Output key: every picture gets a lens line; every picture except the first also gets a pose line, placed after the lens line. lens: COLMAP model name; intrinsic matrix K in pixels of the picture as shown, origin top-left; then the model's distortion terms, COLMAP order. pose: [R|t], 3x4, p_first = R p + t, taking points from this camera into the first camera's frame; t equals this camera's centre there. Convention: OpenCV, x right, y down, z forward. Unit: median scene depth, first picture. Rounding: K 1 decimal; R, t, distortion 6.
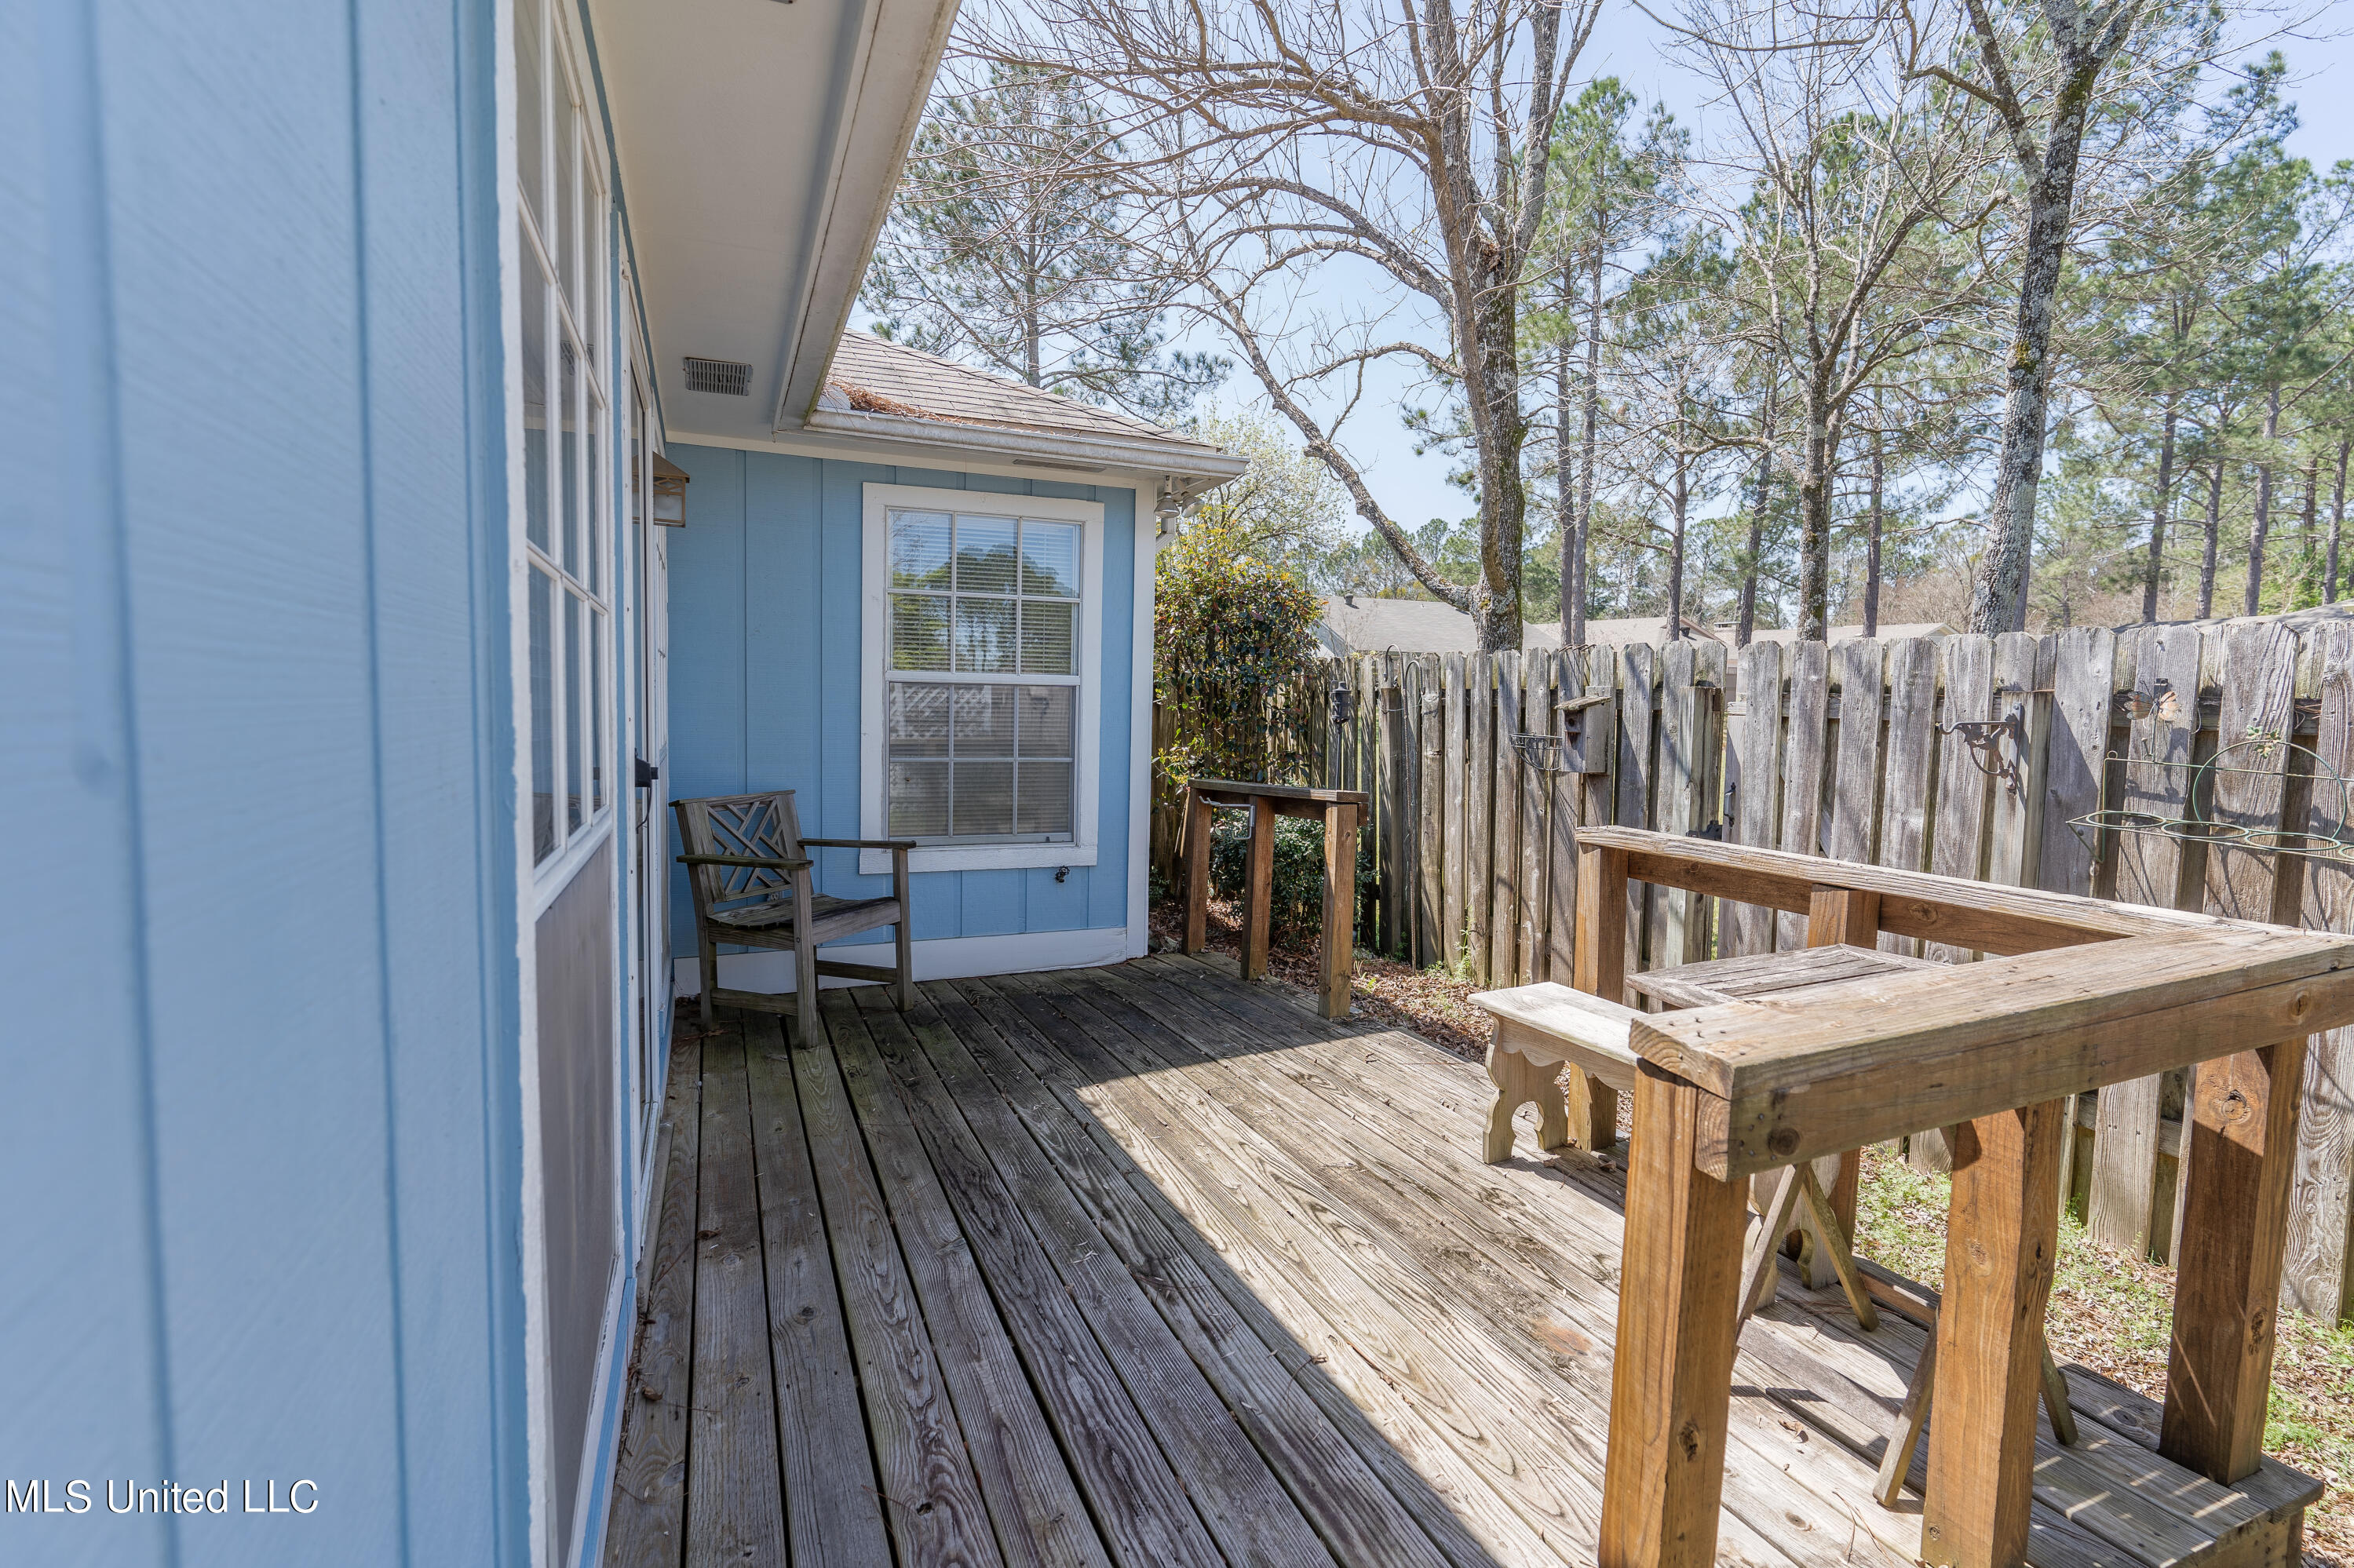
lens RADIAL K [[1128.2, 0, 1178.4], [0, 1128.2, 782.7], [0, 0, 1]] dist [0.000791, -0.000307]
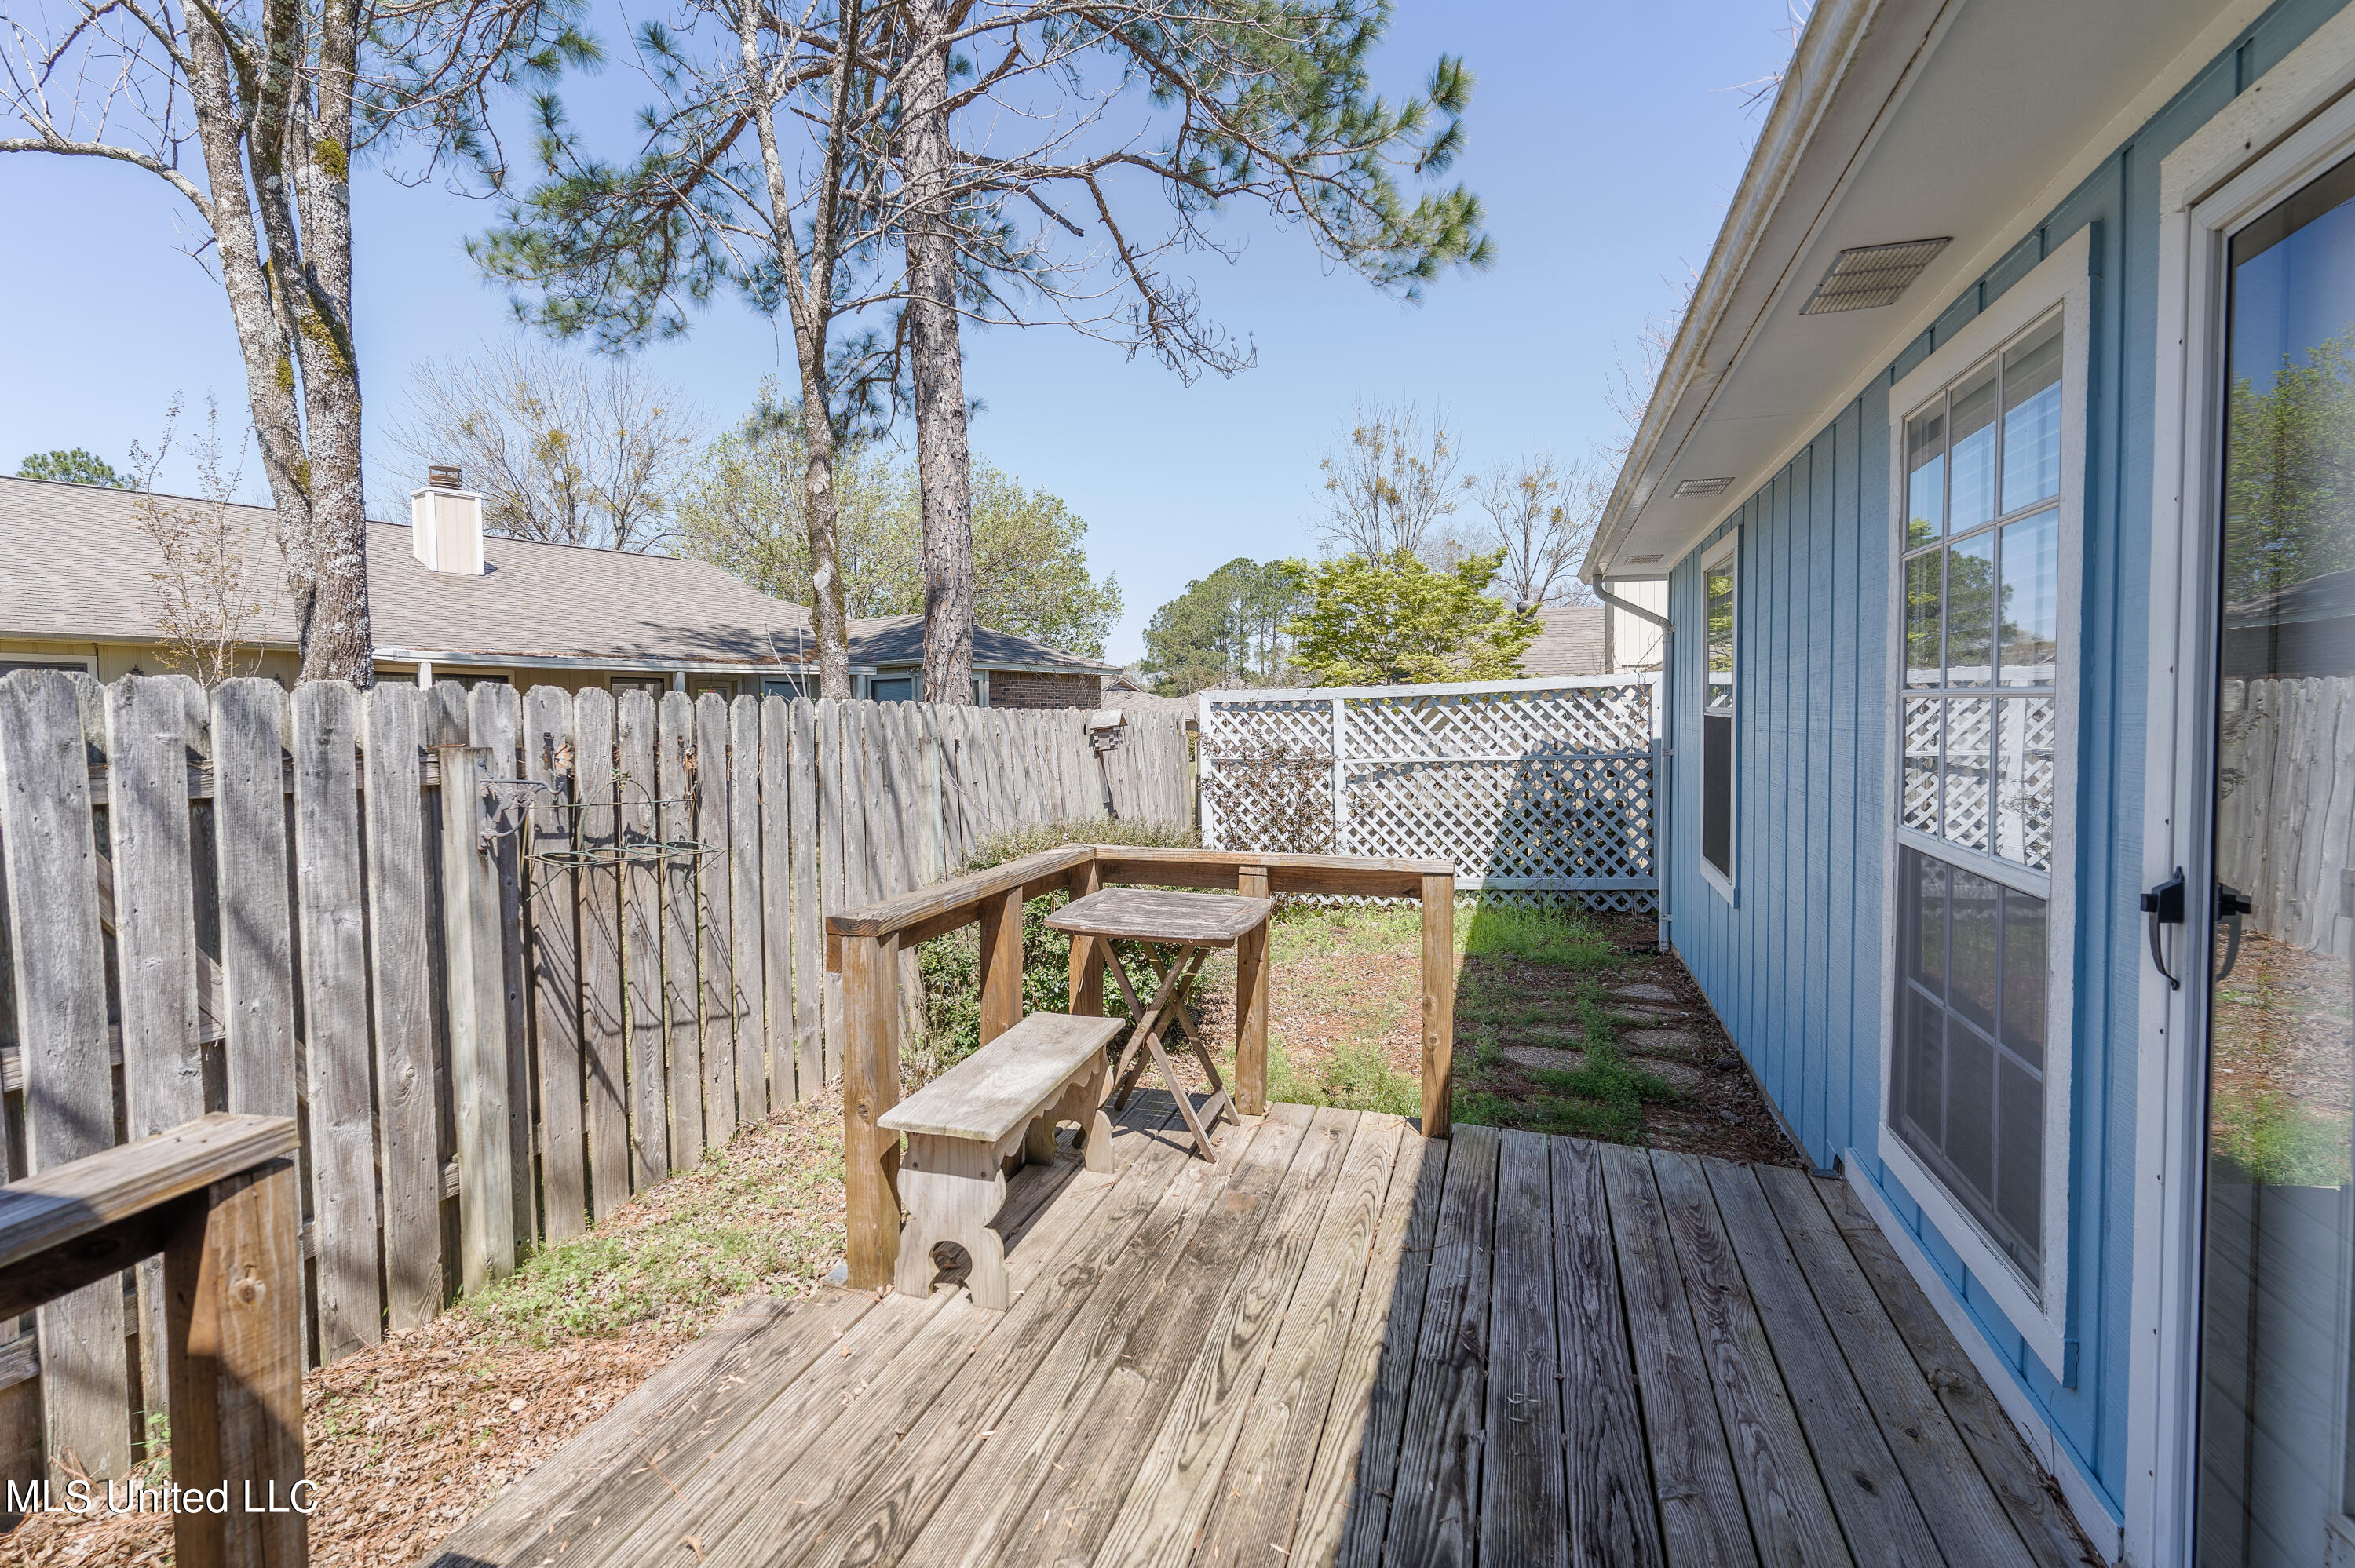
lens RADIAL K [[1128.6, 0, 1178.9], [0, 1128.6, 782.7], [0, 0, 1]] dist [0.000791, -0.000307]
pose [[-0.774395, -0.044107, 0.631163, -0.410922], [0.049198, 0.990349, 0.129570, -0.190324], [-0.630787, 0.131390, -0.764751, 1.777029]]
